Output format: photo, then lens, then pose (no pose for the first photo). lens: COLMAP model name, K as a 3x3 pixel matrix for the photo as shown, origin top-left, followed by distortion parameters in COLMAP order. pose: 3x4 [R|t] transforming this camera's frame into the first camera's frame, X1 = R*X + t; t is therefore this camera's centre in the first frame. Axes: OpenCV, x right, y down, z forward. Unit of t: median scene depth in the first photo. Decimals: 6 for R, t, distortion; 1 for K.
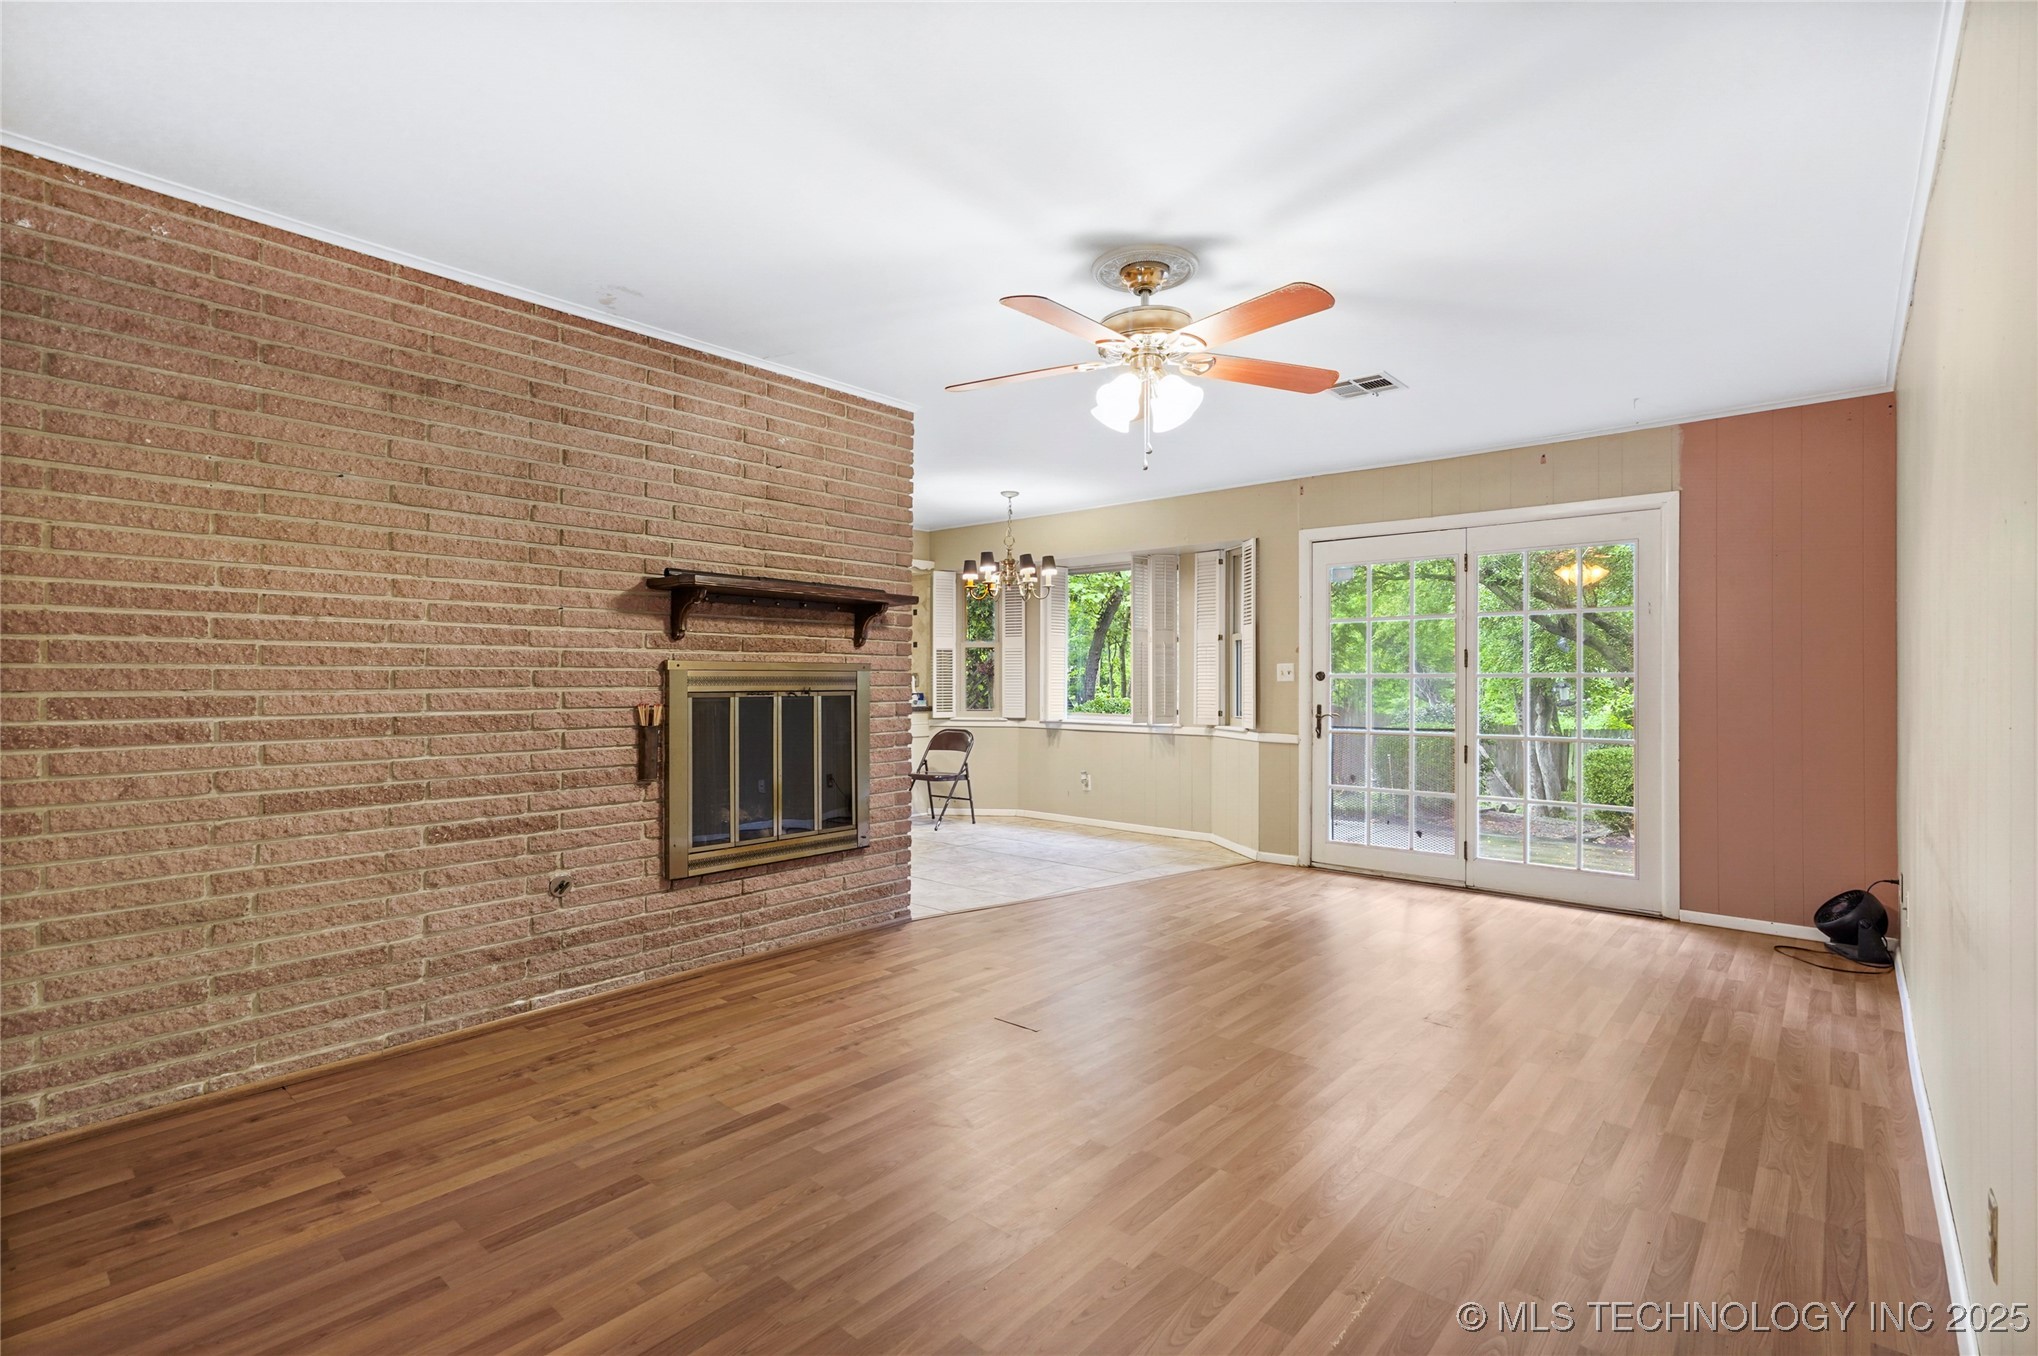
lens RADIAL K [[957.8, 0, 1014.8], [0, 957.8, 664.7], [0, 0, 1]] dist [-0.000638, 0.006927]
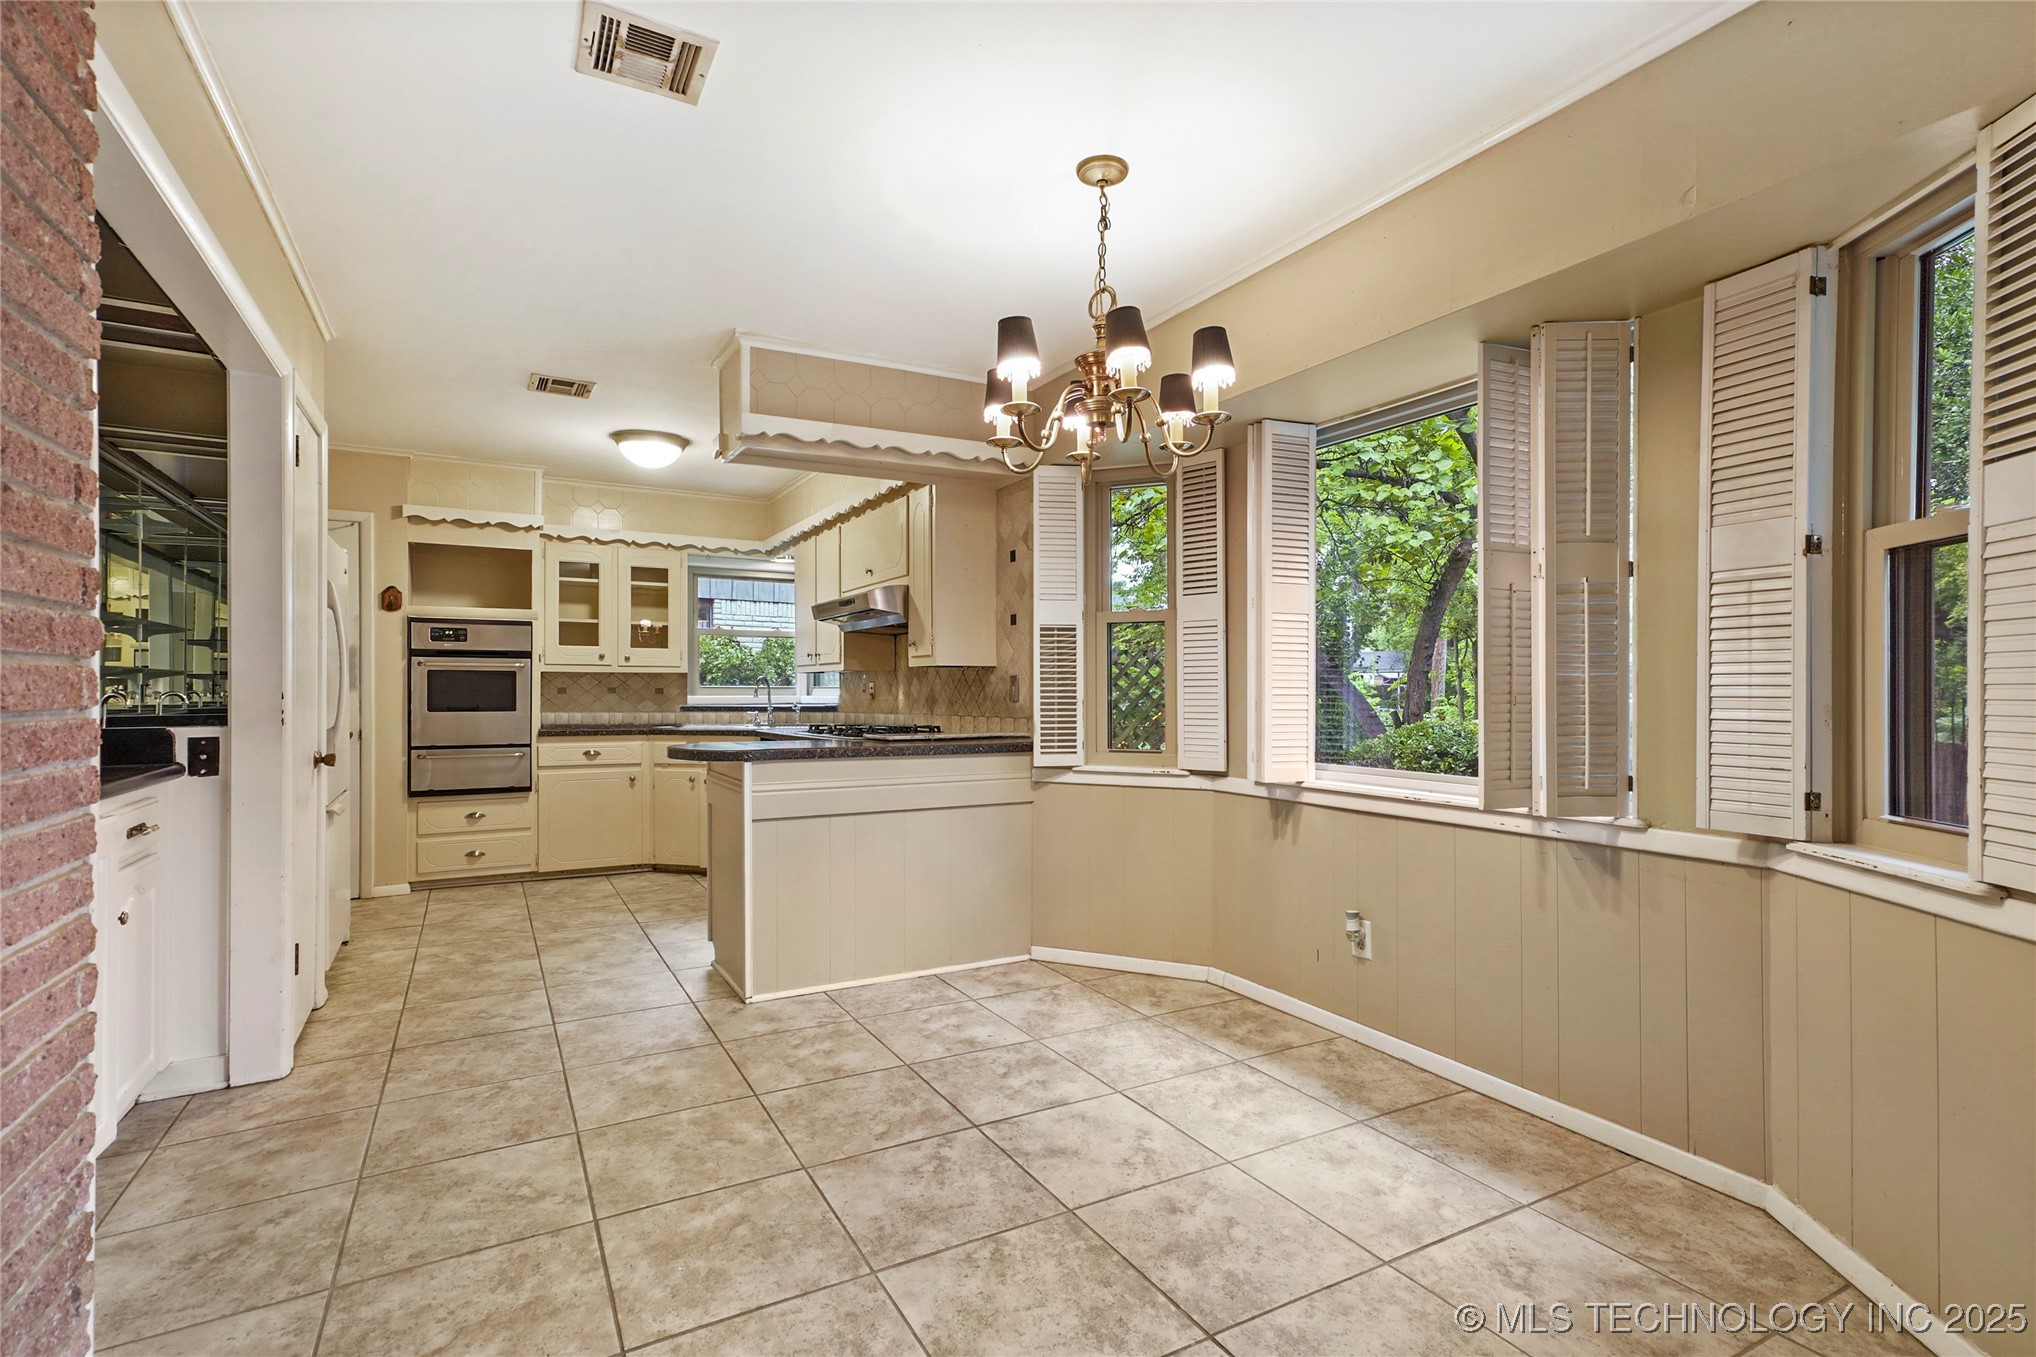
lens RADIAL K [[956.9, 0, 1007.7], [0, 956.9, 693.3], [0, 0, 1]] dist [-0.000638, 0.006927]
pose [[0.939416, -0.000679, -0.342778, 0.135440], [0.008068, 0.999765, 0.020129, 0.015690], [0.342684, -0.021675, 0.939201, 1.041028]]
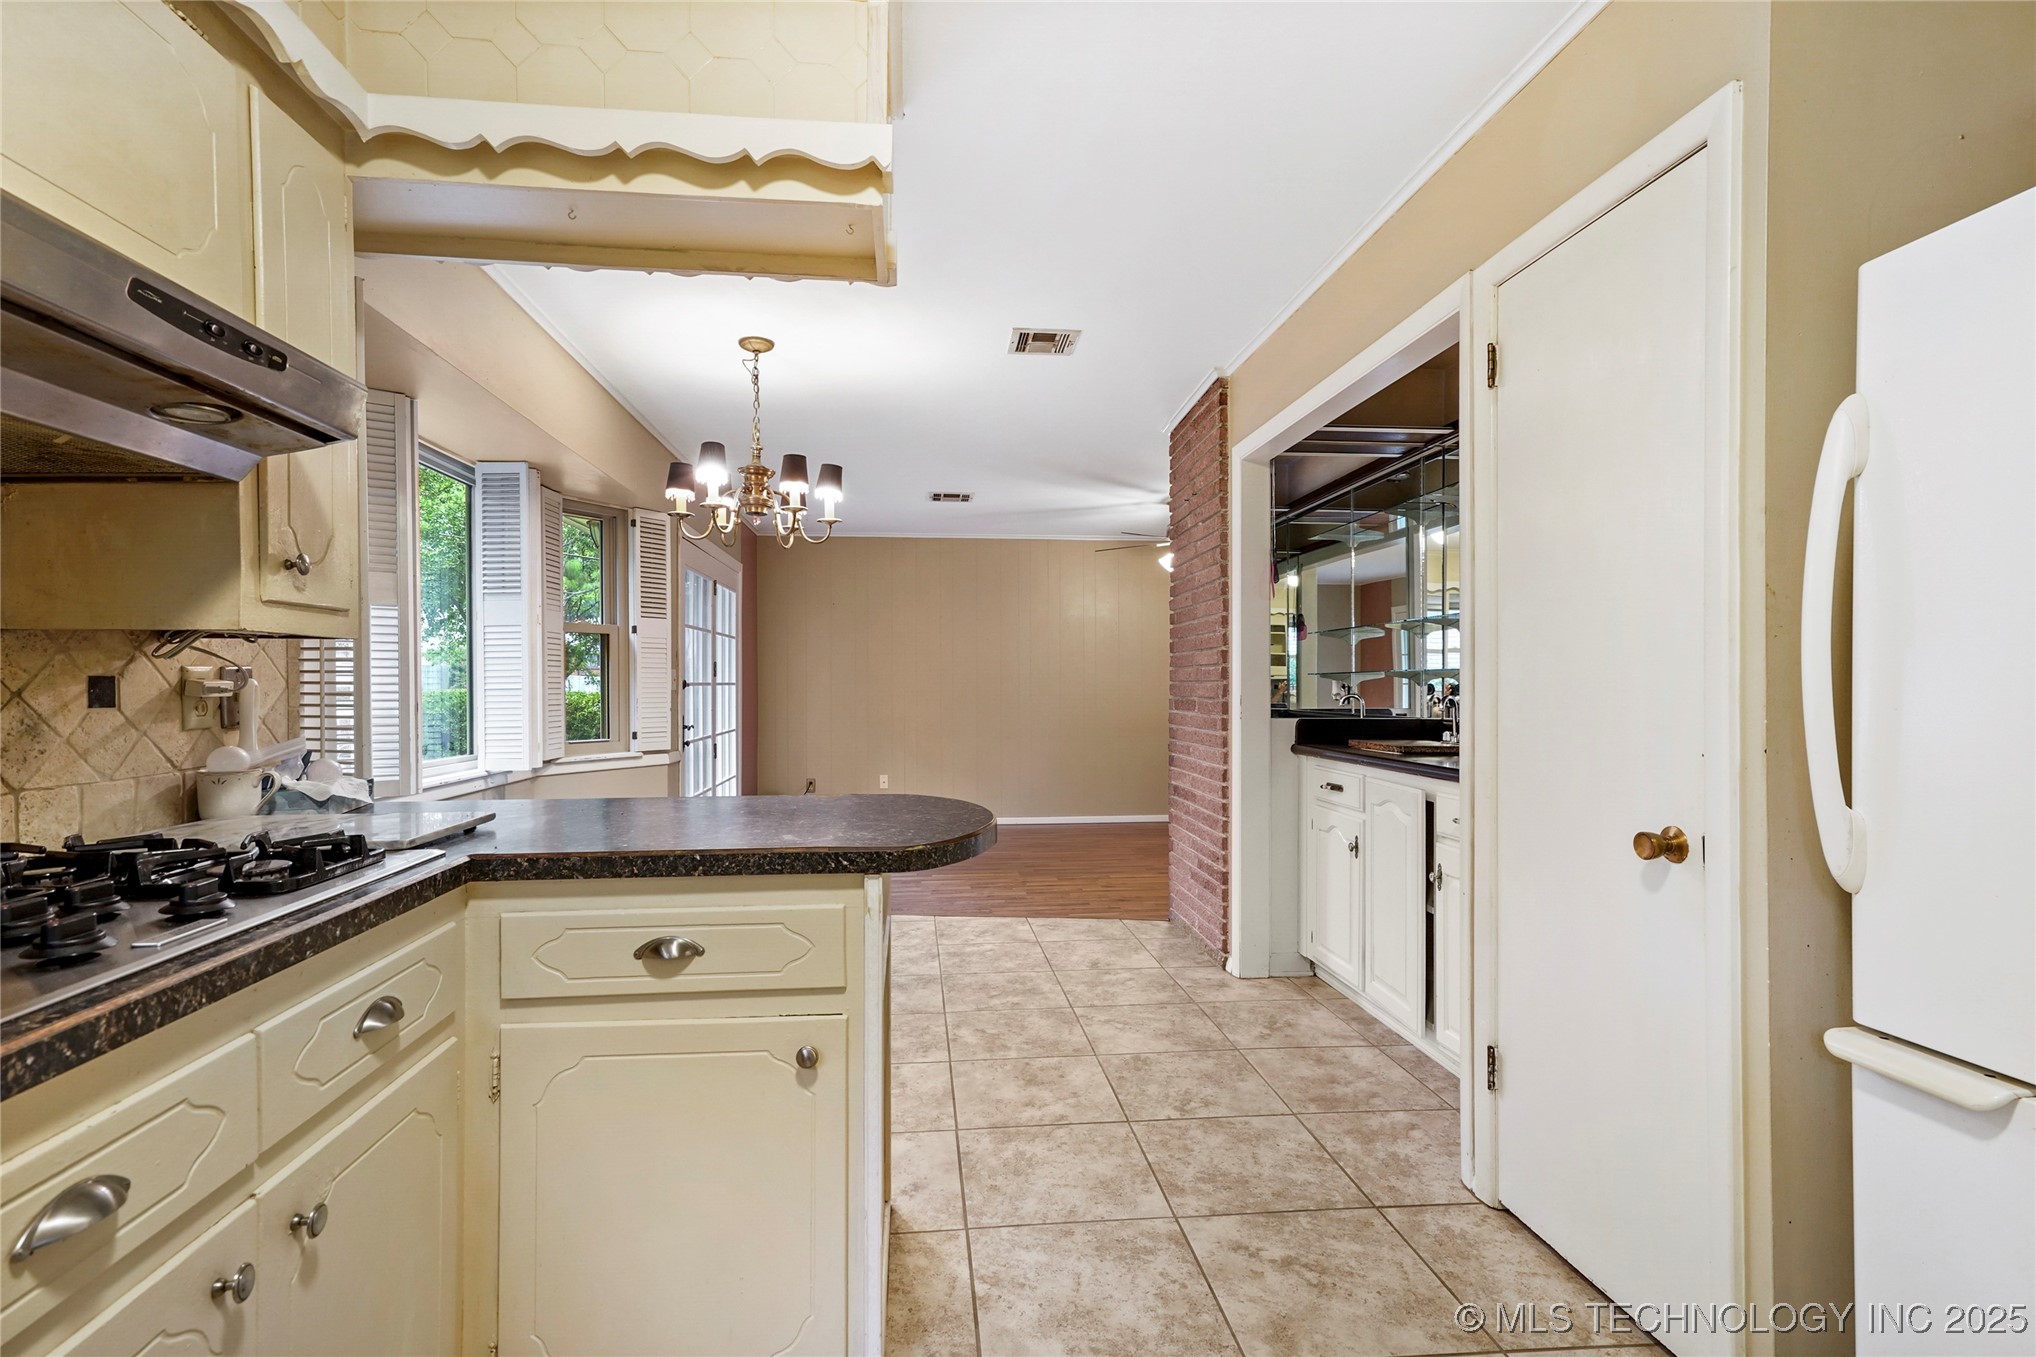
lens RADIAL K [[956.9, 0, 1028.2], [0, 956.9, 692.4], [0, 0, 1]] dist [-0.000638, 0.006927]
pose [[-0.743486, -0.008210, 0.668701, -0.767797], [-0.014374, 0.999890, -0.003706, 0.026080], [-0.668597, -0.012367, -0.743522, 2.083115]]
